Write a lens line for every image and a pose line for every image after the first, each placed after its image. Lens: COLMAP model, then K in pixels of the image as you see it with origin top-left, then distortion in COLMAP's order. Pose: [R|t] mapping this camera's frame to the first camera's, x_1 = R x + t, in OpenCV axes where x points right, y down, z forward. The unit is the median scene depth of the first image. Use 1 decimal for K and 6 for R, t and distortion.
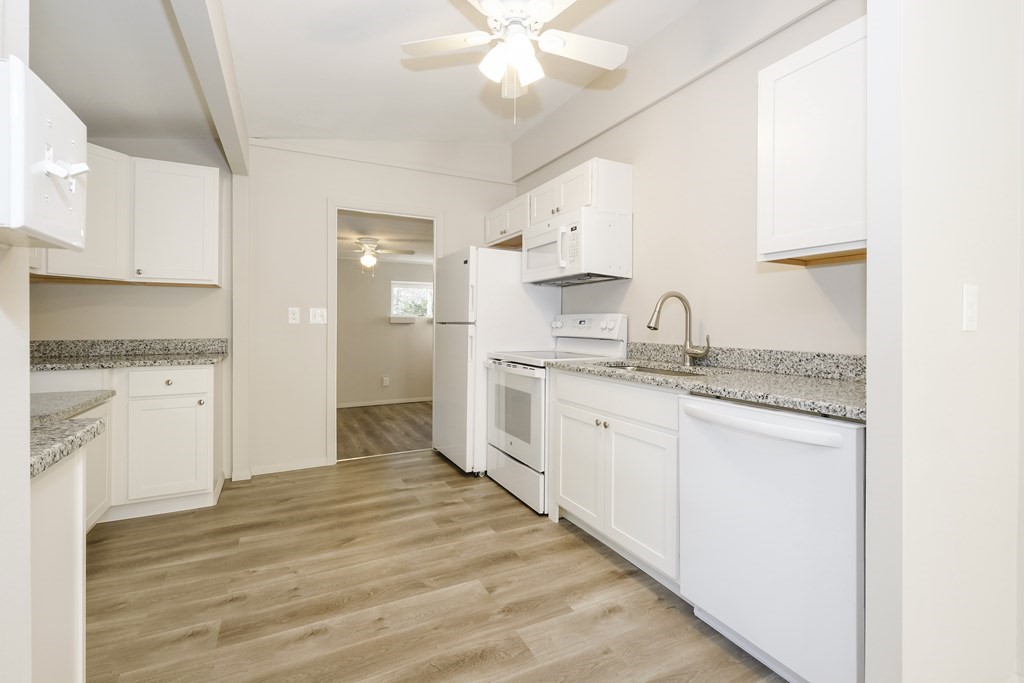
lens RADIAL K [[453.8, 0, 508.3], [0, 453.8, 323.2], [0, 0, 1]] dist [-0.001578, -0.000291]
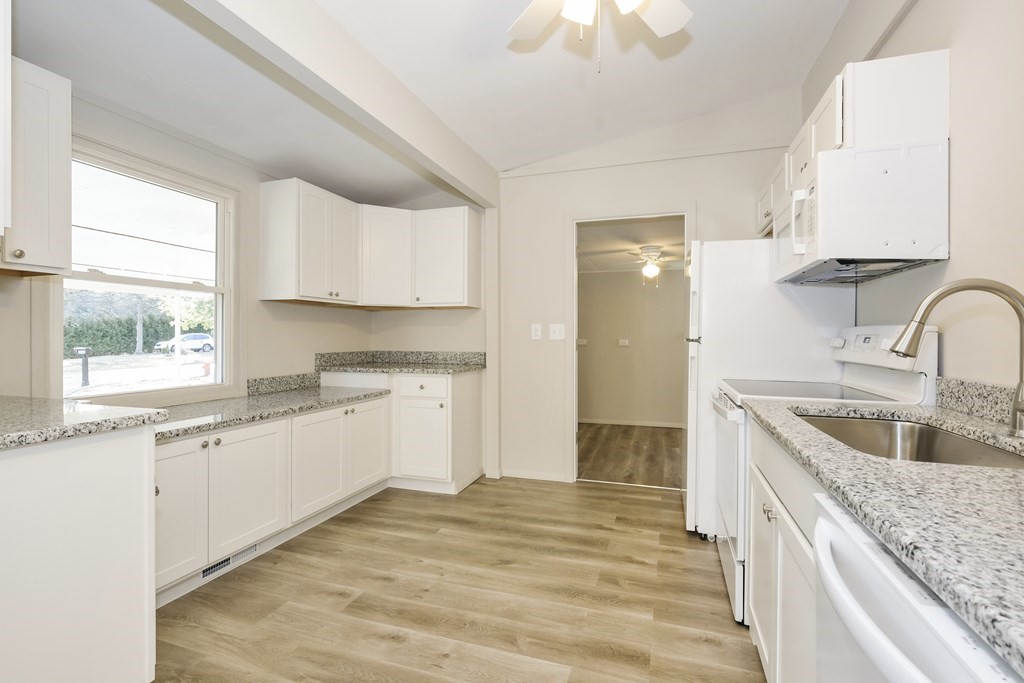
lens RADIAL K [[465.0, 0, 514.2], [0, 465.0, 337.6], [0, 0, 1]] dist [0.000491, -0.000325]
pose [[0.709438, 0.001842, -0.704766, 0.339170], [-0.000680, 0.999998, 0.001929, -0.007481], [0.704768, -0.000889, 0.709438, 0.281107]]
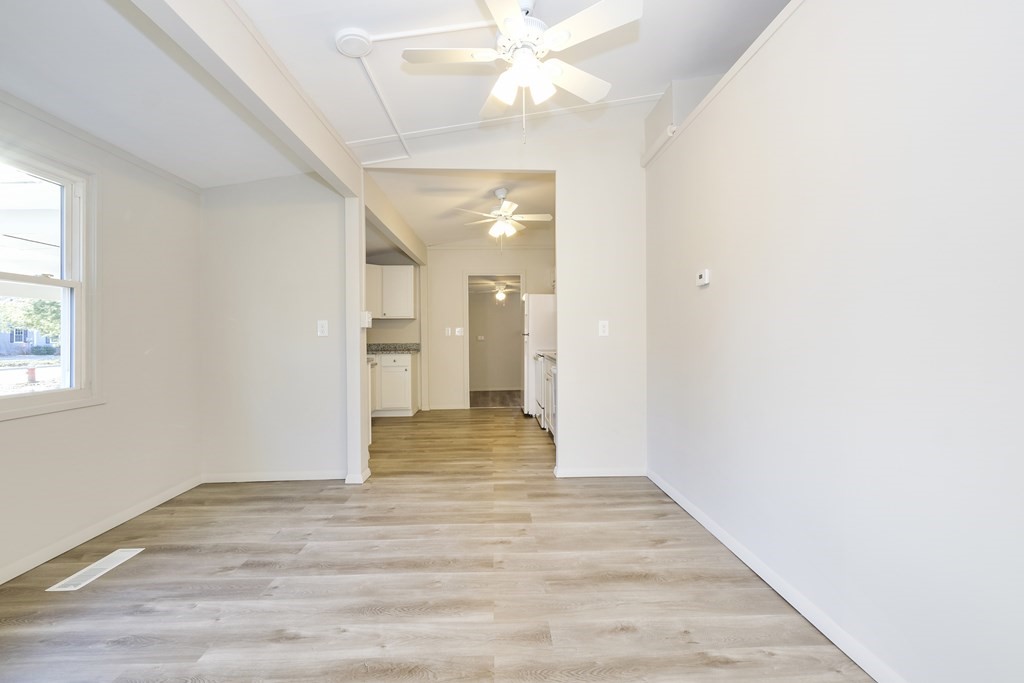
lens RADIAL K [[455.2, 0, 512.3], [0, 455.2, 332.3], [0, 0, 1]] dist [-0.001148, -0.000110]
pose [[0.910352, -0.012594, -0.413643, 0.838470], [0.010921, 0.999920, -0.006410, 0.002691], [0.413691, 0.001318, 0.910416, -0.962565]]
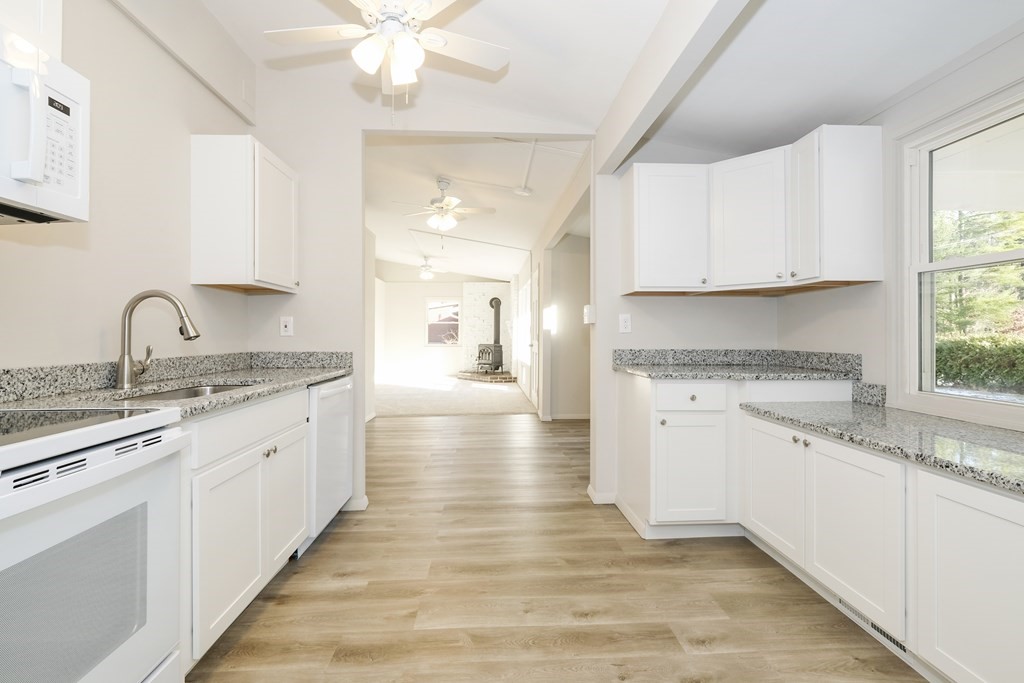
lens RADIAL K [[455.2, 0, 512.3], [0, 455.2, 332.3], [0, 0, 1]] dist [-0.001148, -0.000110]
pose [[-0.917854, -0.001355, 0.396915, -0.457557], [-0.003488, 0.999983, -0.004653, 0.002775], [-0.396902, -0.005656, -0.917843, 1.354693]]
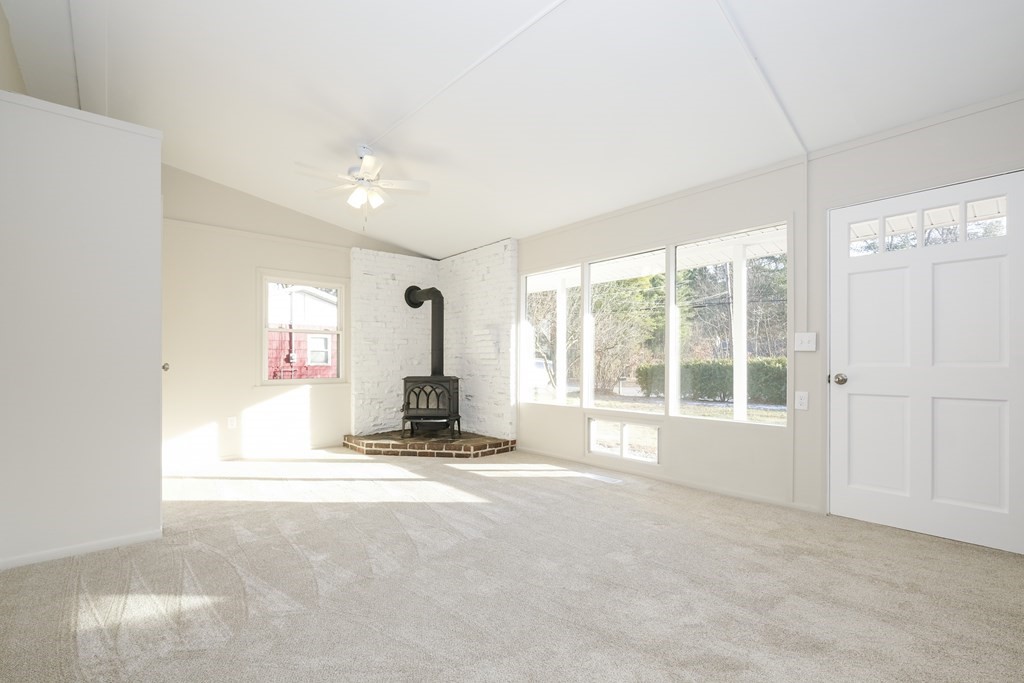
lens RADIAL K [[455.2, 0, 512.6], [0, 455.2, 358.0], [0, 0, 1]] dist [-0.000563, -0.000170]
pose [[-0.966044, -0.000970, -0.258375, 1.706732], [0.001182, 0.999966, -0.008174, 0.028087], [0.258374, -0.008202, -0.966010, -0.413615]]
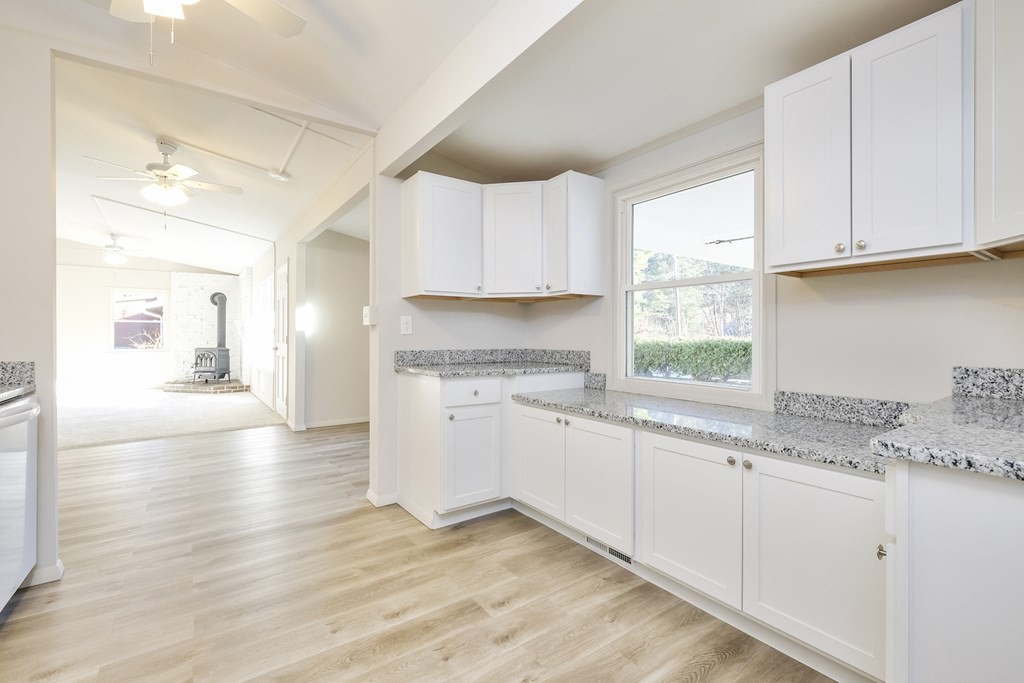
lens RADIAL K [[451.7, 0, 510.2], [0, 451.7, 337.6], [0, 0, 1]] dist [-0.001628, -0.000014]
pose [[-0.988559, -0.001700, -0.150828, -0.348585], [-0.001989, 0.999996, 0.001769, 0.002970], [0.150825, 0.002049, -0.988558, 1.382848]]
